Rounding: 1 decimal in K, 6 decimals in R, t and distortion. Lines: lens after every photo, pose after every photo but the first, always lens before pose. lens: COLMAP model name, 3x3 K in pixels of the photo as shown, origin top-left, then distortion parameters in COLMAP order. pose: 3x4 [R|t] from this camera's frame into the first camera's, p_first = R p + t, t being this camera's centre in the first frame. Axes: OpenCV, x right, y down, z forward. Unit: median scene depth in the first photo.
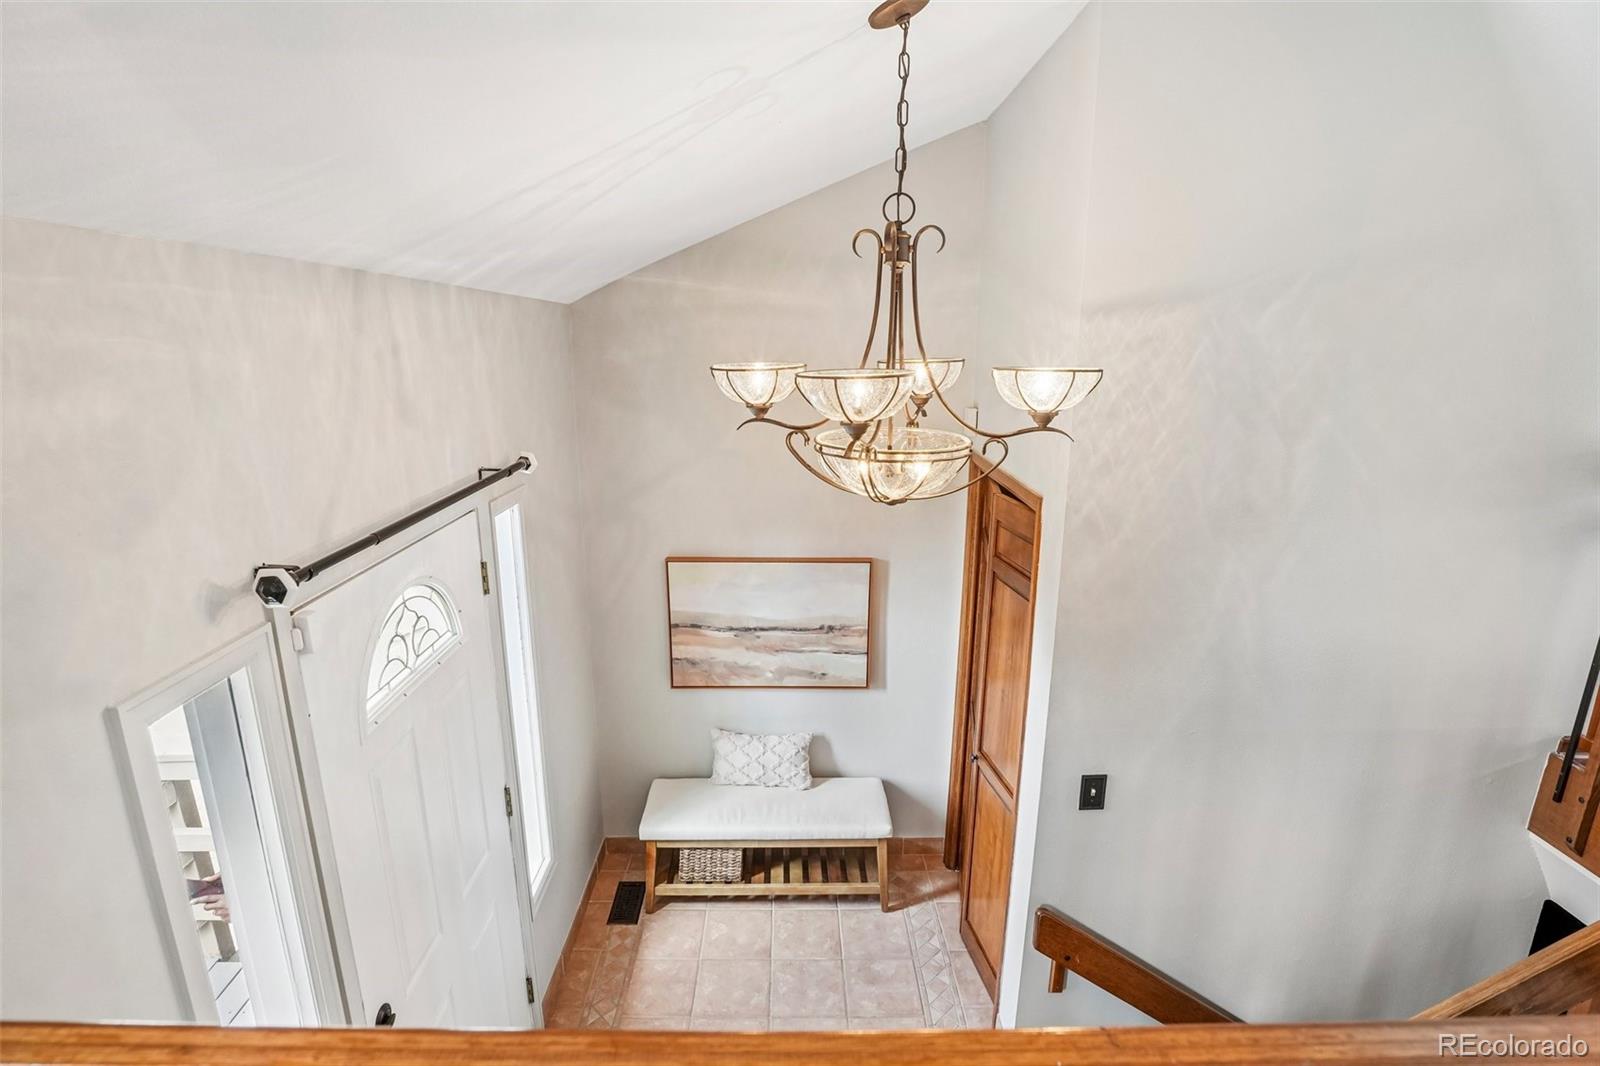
lens RADIAL K [[788.0, 0, 803.6], [0, 788.0, 541.2], [0, 0, 1]] dist [-0.043746, 0.010127]
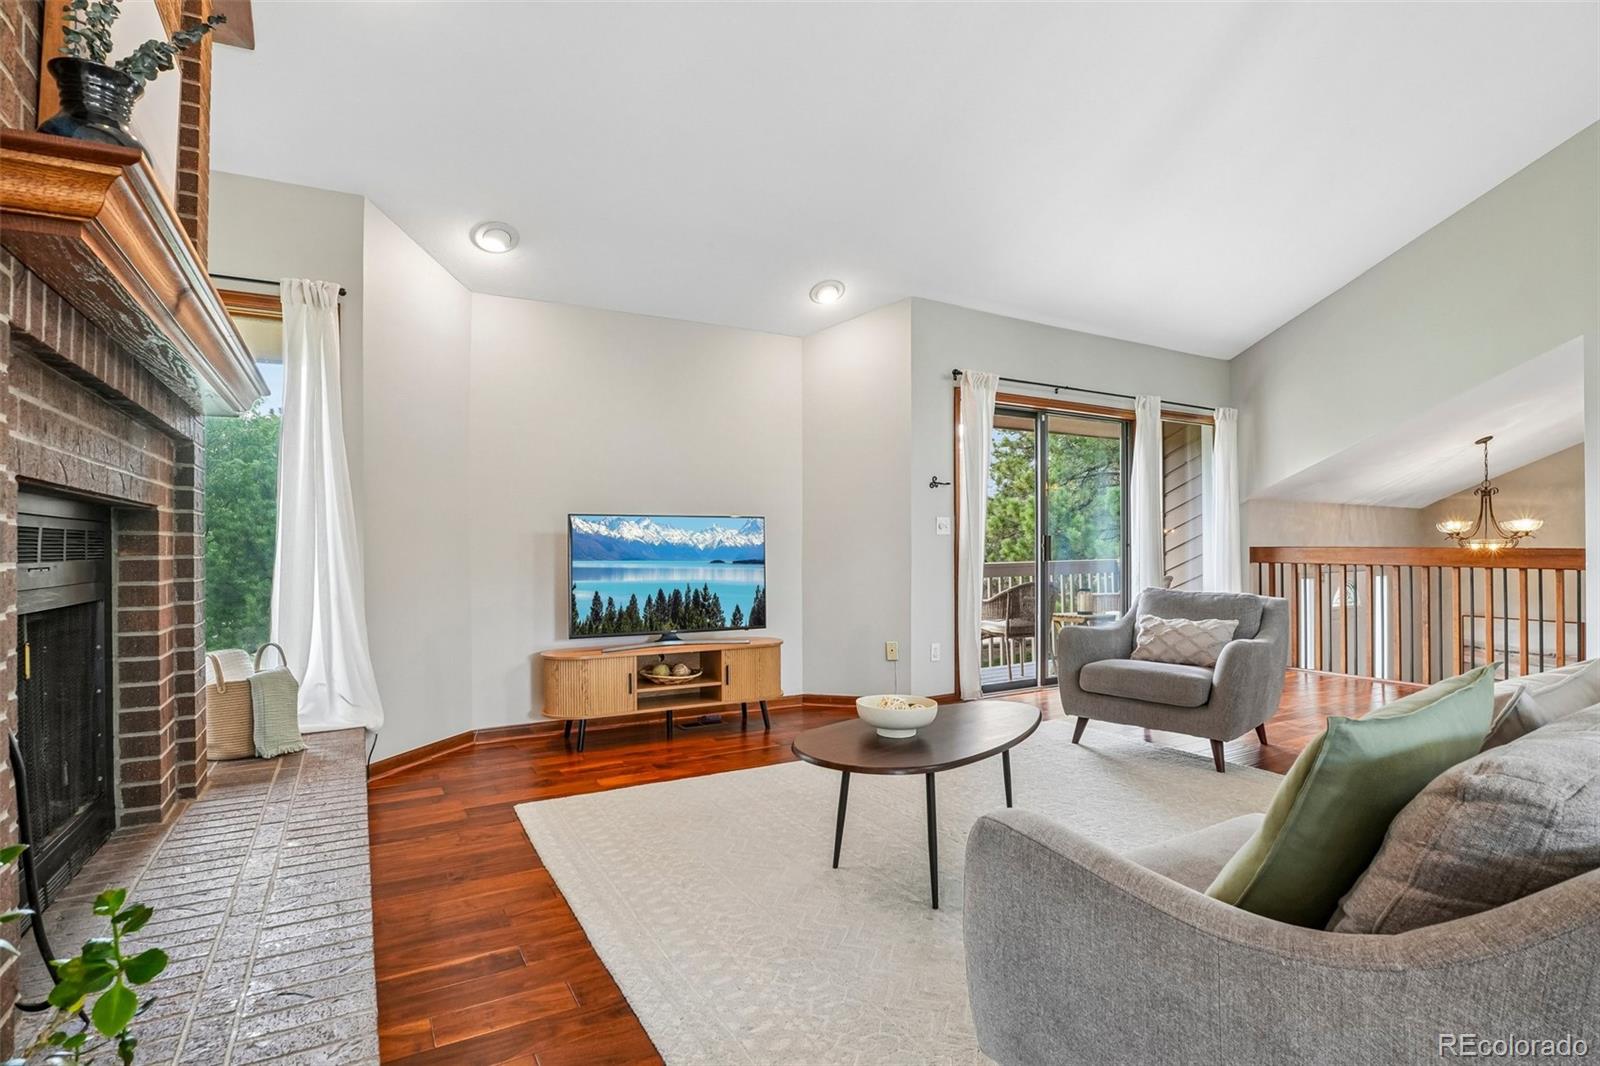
lens RADIAL K [[788.0, 0, 803.6], [0, 788.0, 541.2], [0, 0, 1]] dist [-0.043746, 0.010127]
pose [[0.484742, -0.014208, -0.874542, 1.525188], [-0.211687, 0.968237, -0.133064, 0.932193], [0.848654, 0.249631, 0.466338, -3.088248]]
